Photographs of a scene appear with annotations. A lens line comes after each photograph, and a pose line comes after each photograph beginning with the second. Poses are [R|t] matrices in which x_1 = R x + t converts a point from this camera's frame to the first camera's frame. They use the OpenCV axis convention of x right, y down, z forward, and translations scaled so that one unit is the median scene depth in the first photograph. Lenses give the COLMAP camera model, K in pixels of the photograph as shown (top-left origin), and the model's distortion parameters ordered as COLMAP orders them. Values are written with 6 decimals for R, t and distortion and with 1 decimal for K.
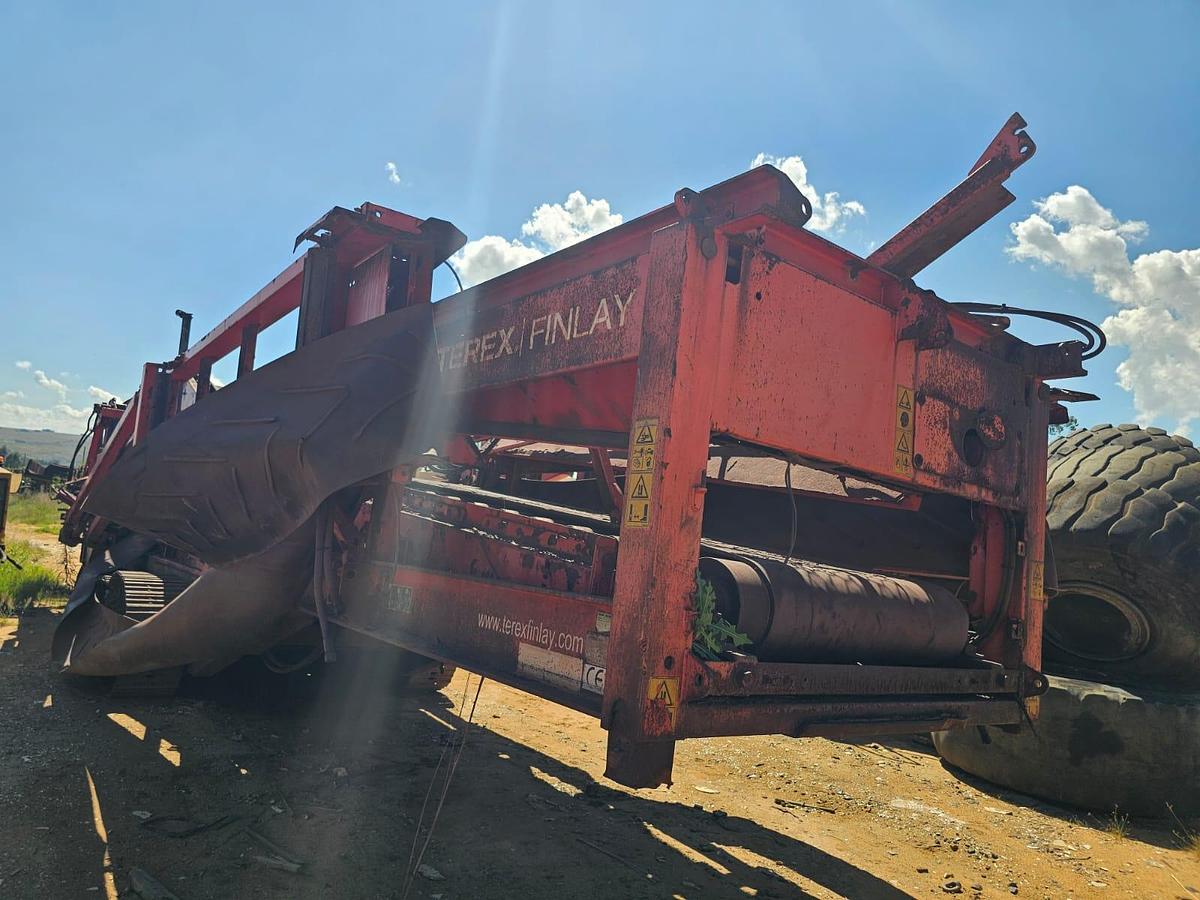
lens RADIAL K [[805.7, 0, 598.4], [0, 805.7, 445.8], [0, 0, 1]] dist [0.042537, -0.037745]
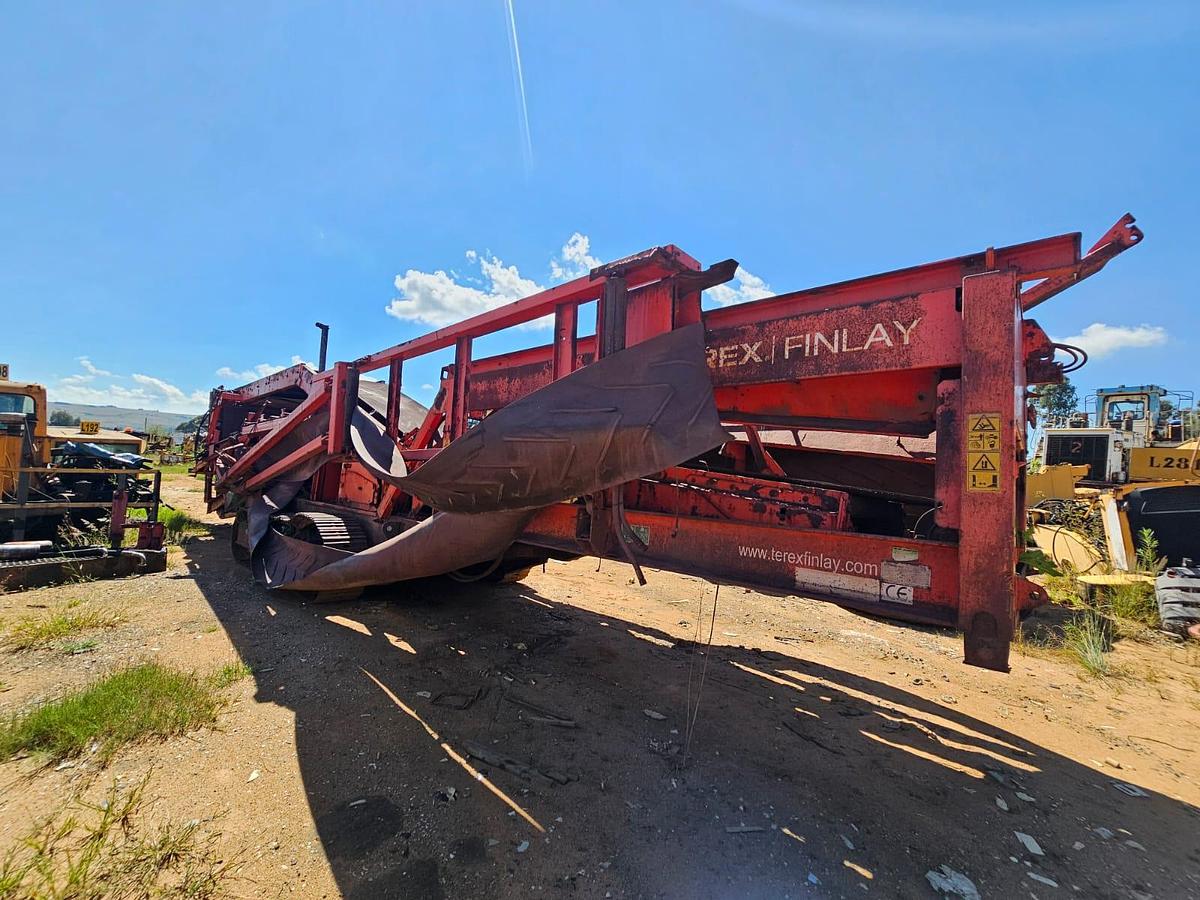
lens RADIAL K [[489.7, 0, 602.6], [0, 489.7, 455.5], [0, 0, 1]] dist [-0.001095, 0.001098]
pose [[0.981756, -0.016840, 0.189396, -0.589319], [0.001607, 0.996770, 0.080294, -0.022987], [-0.190136, -0.078524, 0.978612, 0.232676]]
